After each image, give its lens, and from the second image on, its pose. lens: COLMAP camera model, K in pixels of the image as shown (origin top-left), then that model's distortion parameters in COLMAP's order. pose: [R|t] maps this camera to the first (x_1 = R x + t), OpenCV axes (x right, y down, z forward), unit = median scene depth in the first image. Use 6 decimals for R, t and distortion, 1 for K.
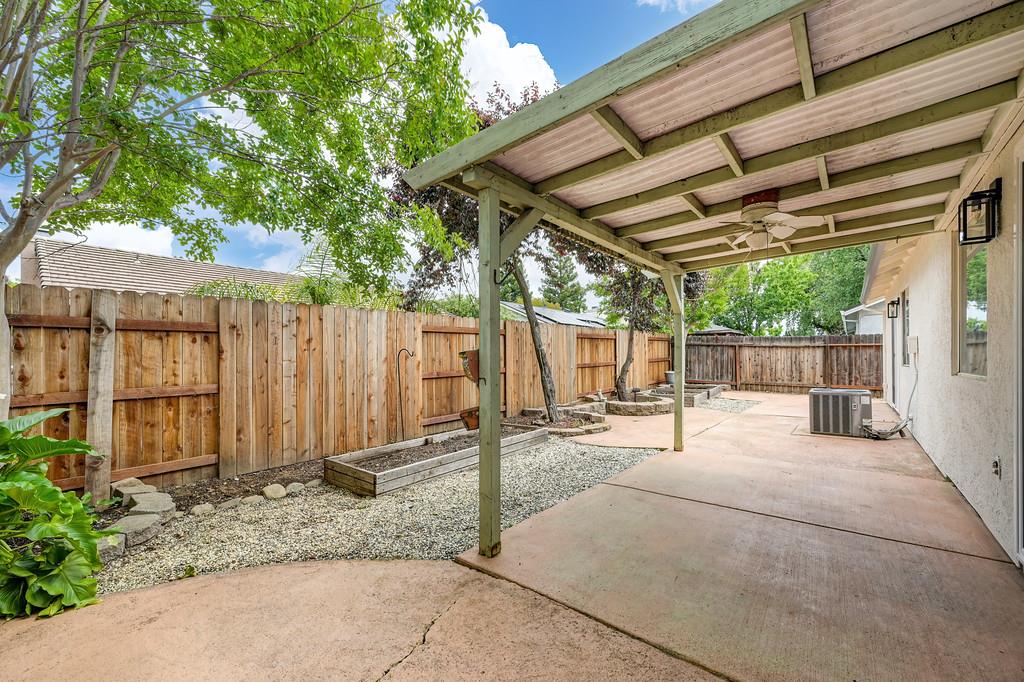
lens RADIAL K [[407.6, 0, 513.7], [0, 407.6, 339.5], [0, 0, 1]] dist [-0.000532, -0.000032]
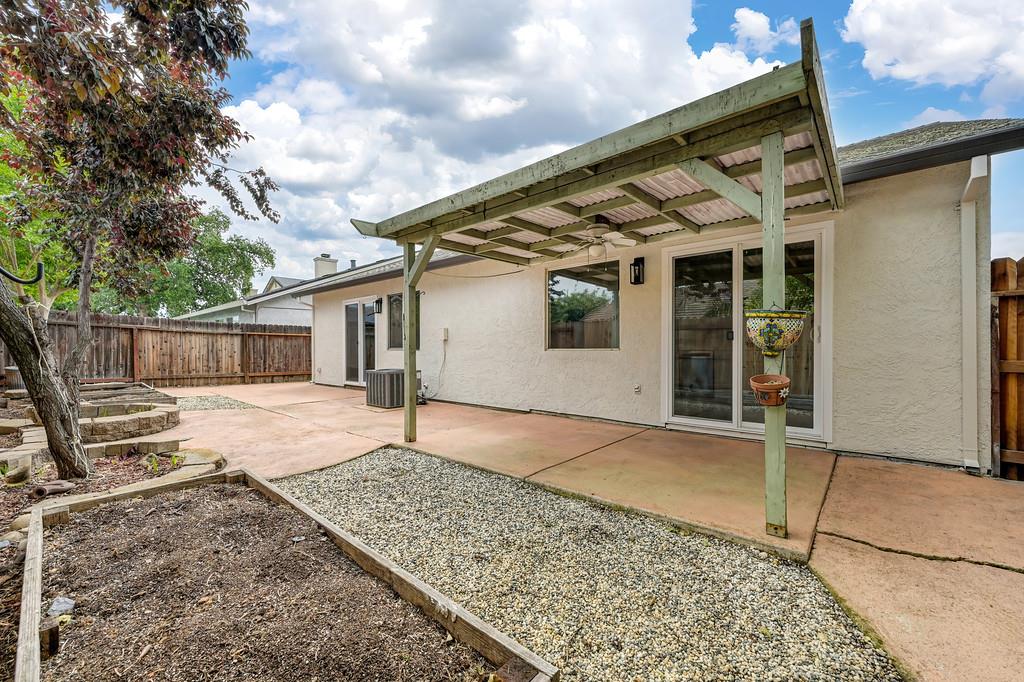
lens RADIAL K [[407.6, 0, 513.7], [0, 407.6, 339.5], [0, 0, 1]] dist [-0.000532, -0.000032]
pose [[0.025315, 0.030250, 0.999222, -0.194784], [-0.044571, 0.998582, -0.029102, 0.027401], [-0.998685, -0.043800, 0.026628, 0.308636]]
